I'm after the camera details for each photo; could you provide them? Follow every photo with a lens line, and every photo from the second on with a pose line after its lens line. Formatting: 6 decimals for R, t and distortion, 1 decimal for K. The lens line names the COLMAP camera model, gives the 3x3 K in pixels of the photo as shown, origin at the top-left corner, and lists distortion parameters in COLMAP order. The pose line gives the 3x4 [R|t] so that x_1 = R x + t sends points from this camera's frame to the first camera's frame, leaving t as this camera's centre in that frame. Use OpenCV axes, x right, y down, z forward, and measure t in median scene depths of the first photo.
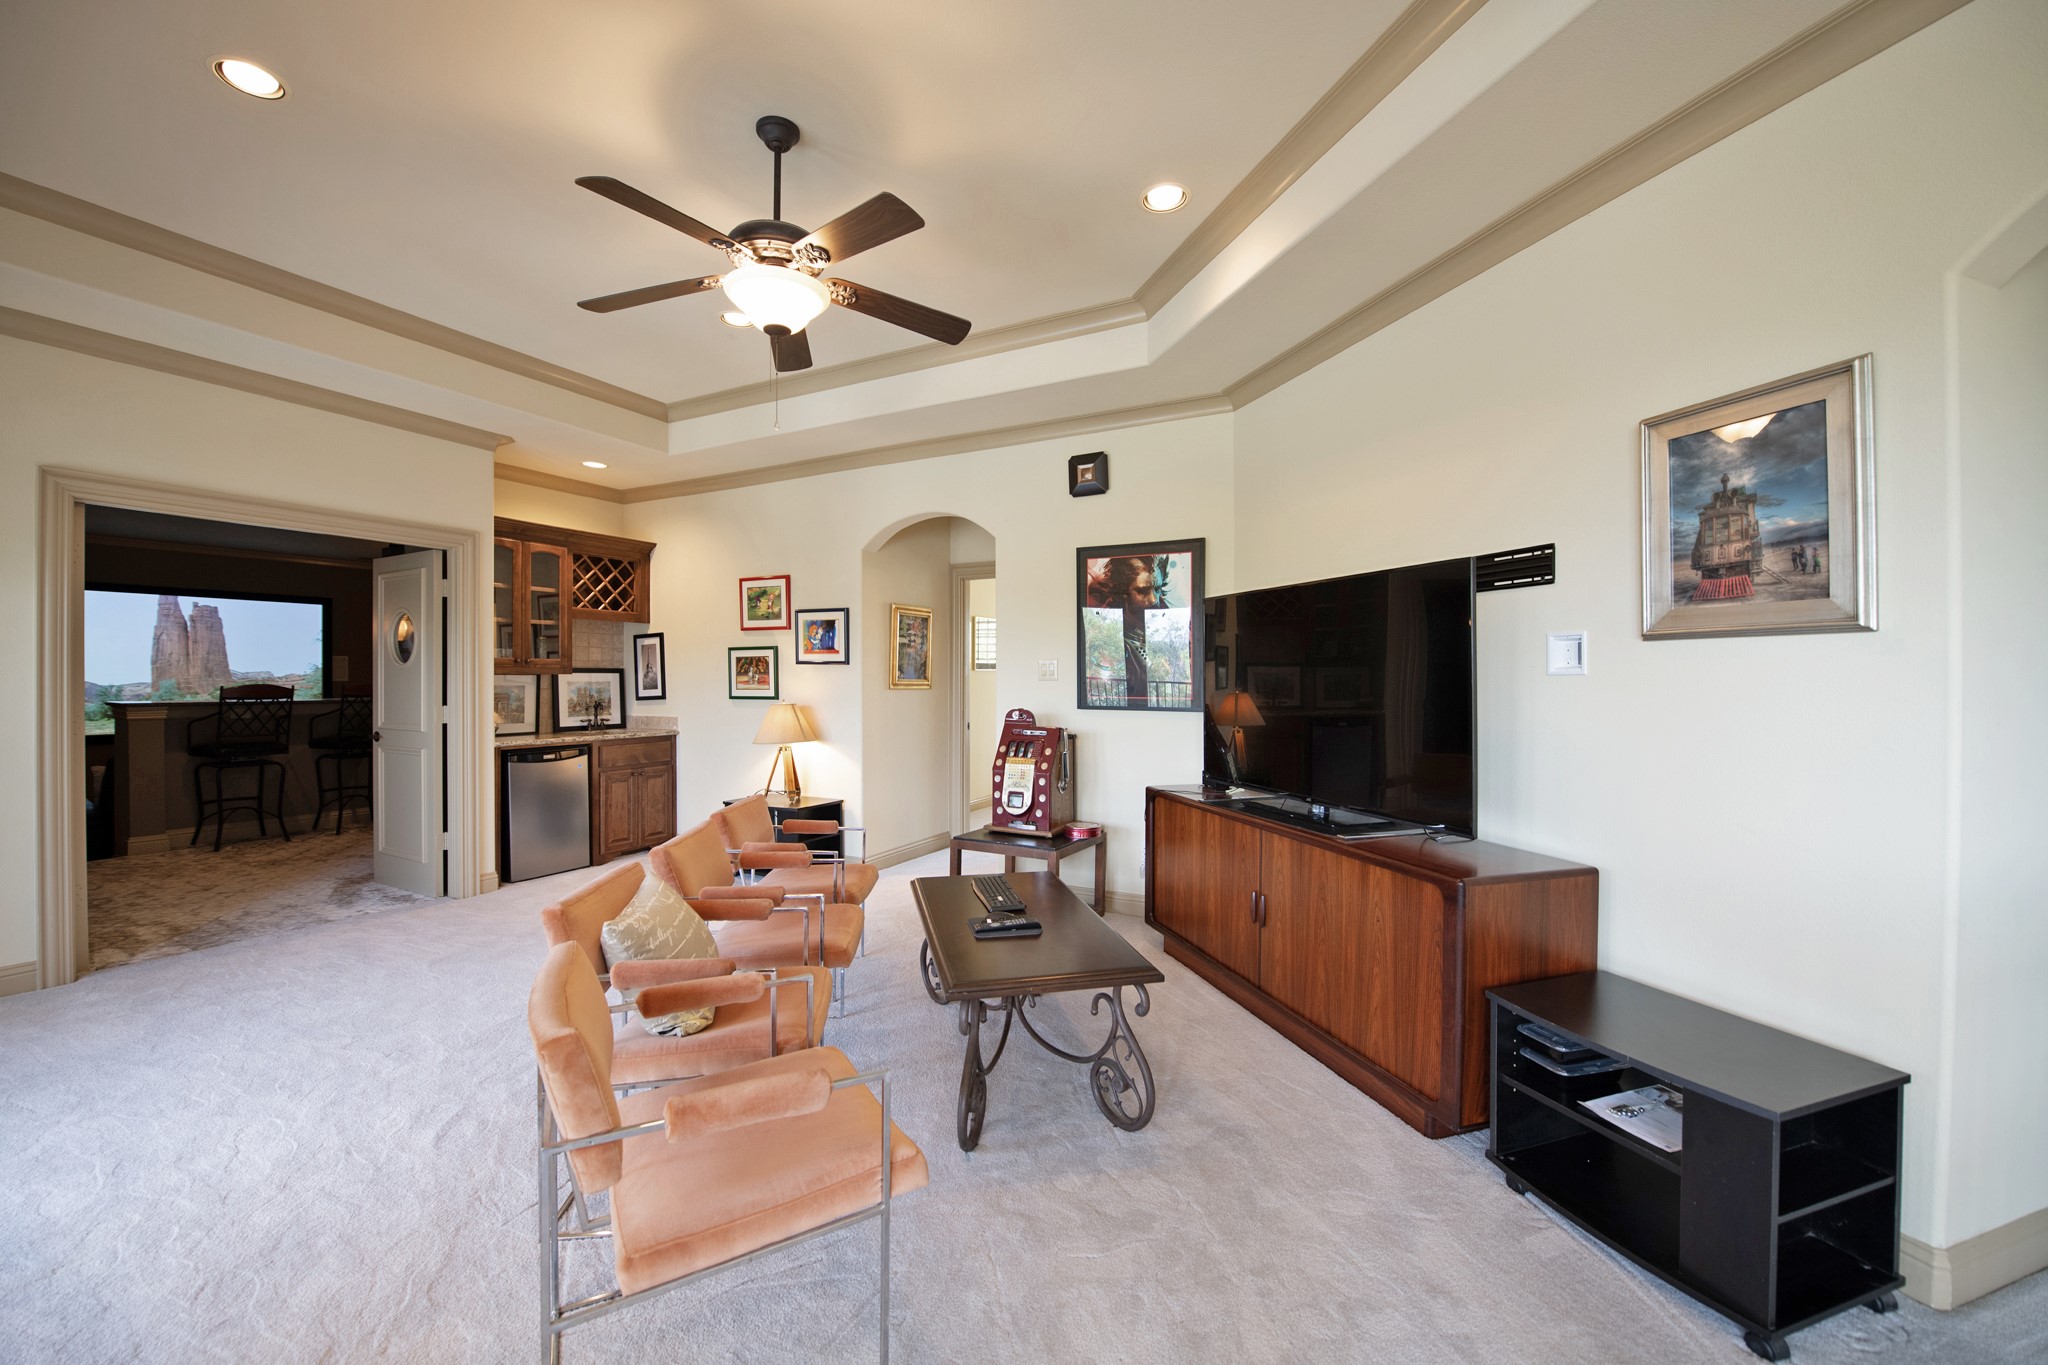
lens RADIAL K [[830.6, 0, 1024.0], [0, 830.6, 682.5], [0, 0, 1]] dist [-0.000858, -0.000093]
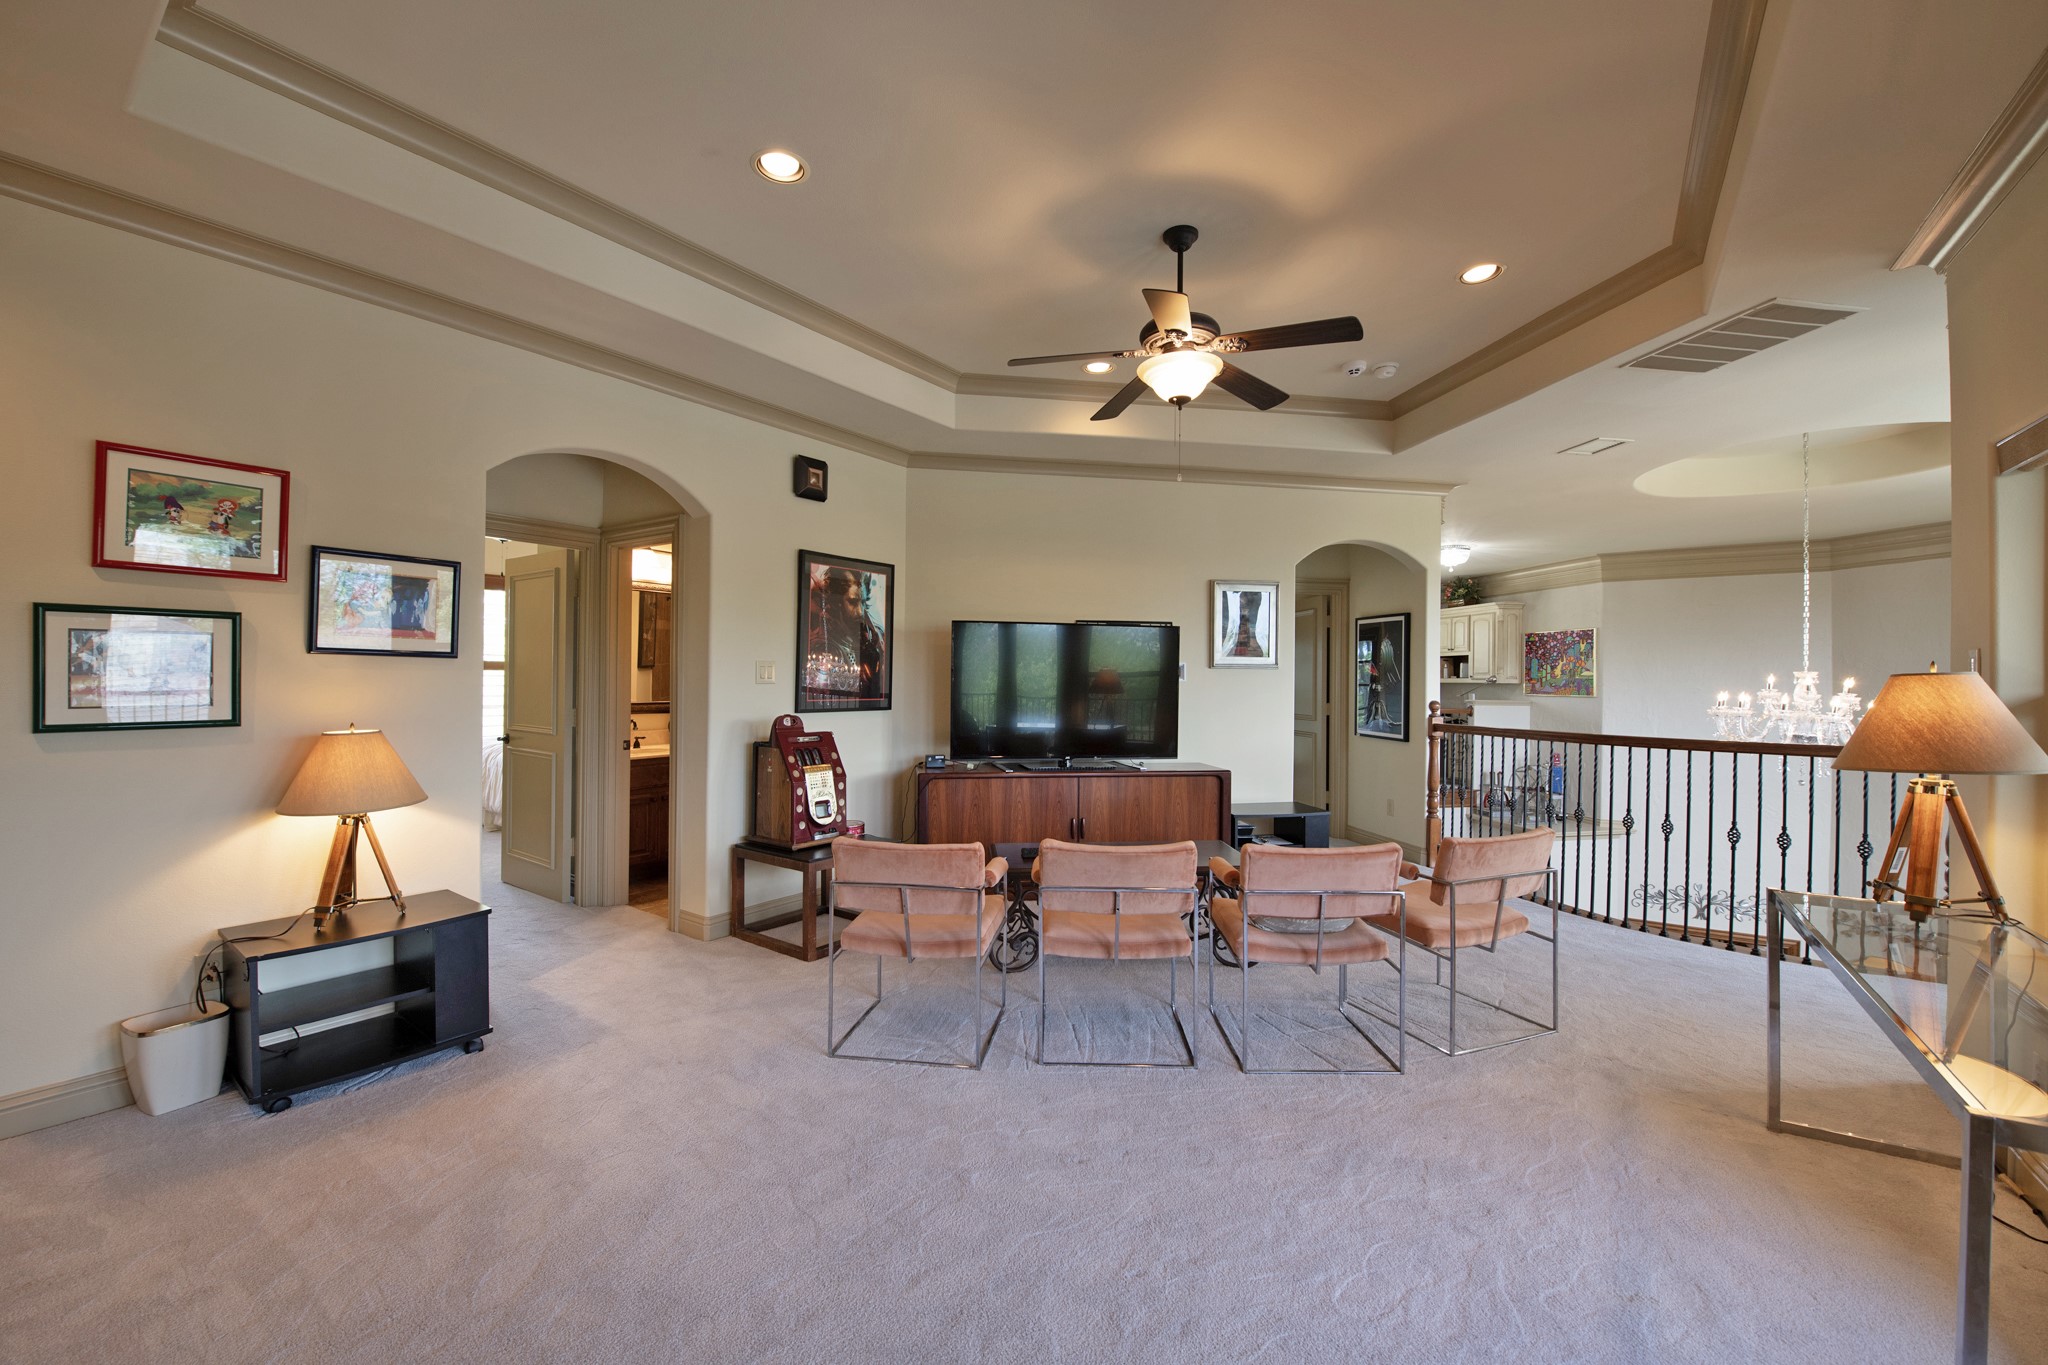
lens RADIAL K [[830.6, 0, 1024.0], [0, 830.6, 682.5], [0, 0, 1]] dist [-0.000858, -0.000093]
pose [[0.129275, -0.001029, 0.991608, -0.895964], [-0.000913, 0.999999, 0.001156, -0.006027], [-0.991608, -0.001055, 0.129274, 0.625031]]
